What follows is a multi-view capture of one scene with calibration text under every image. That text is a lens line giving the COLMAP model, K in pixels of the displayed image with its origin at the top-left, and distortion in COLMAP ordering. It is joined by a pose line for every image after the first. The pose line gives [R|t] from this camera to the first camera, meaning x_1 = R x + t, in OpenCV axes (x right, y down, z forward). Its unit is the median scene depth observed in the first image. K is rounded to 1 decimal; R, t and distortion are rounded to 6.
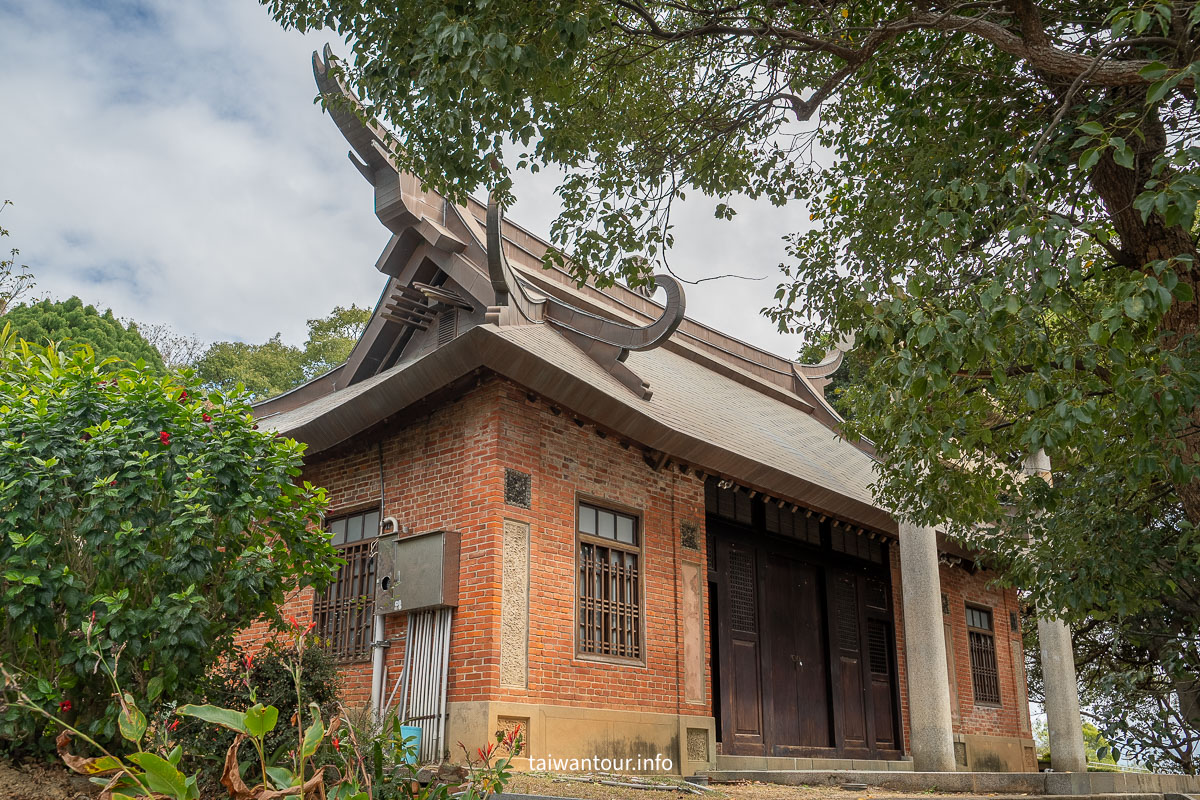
lens RADIAL K [[1125.0, 0, 600.6], [0, 1125.0, 399.4], [0, 0, 1]] dist [-0.000880, 0.000000]
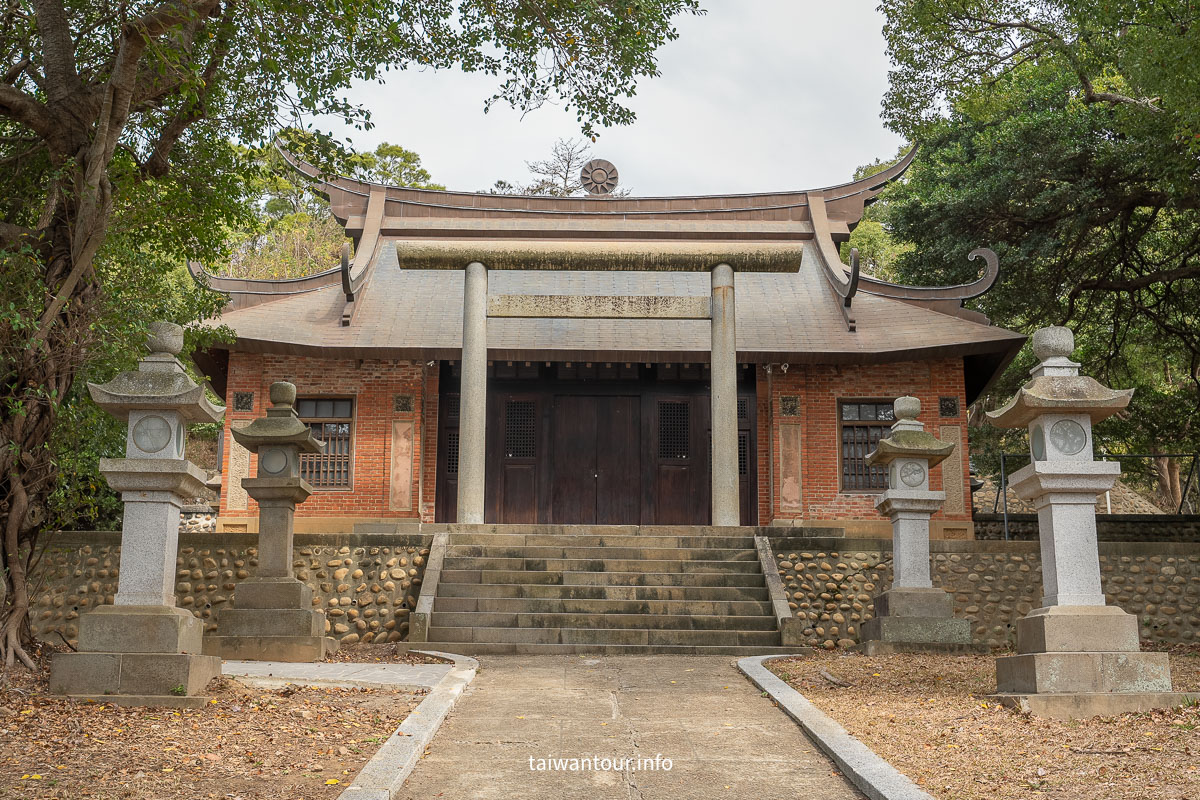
lens RADIAL K [[1379.5, 0, 599.8], [0, 1379.5, 399.9], [0, 0, 1]] dist [0.008688, 0.000000]
pose [[0.633422, -0.159560, -0.757178, 1.674183], [0.242369, 0.970183, -0.001691, 0.187420], [0.734870, -0.182445, 0.653207, -0.012485]]
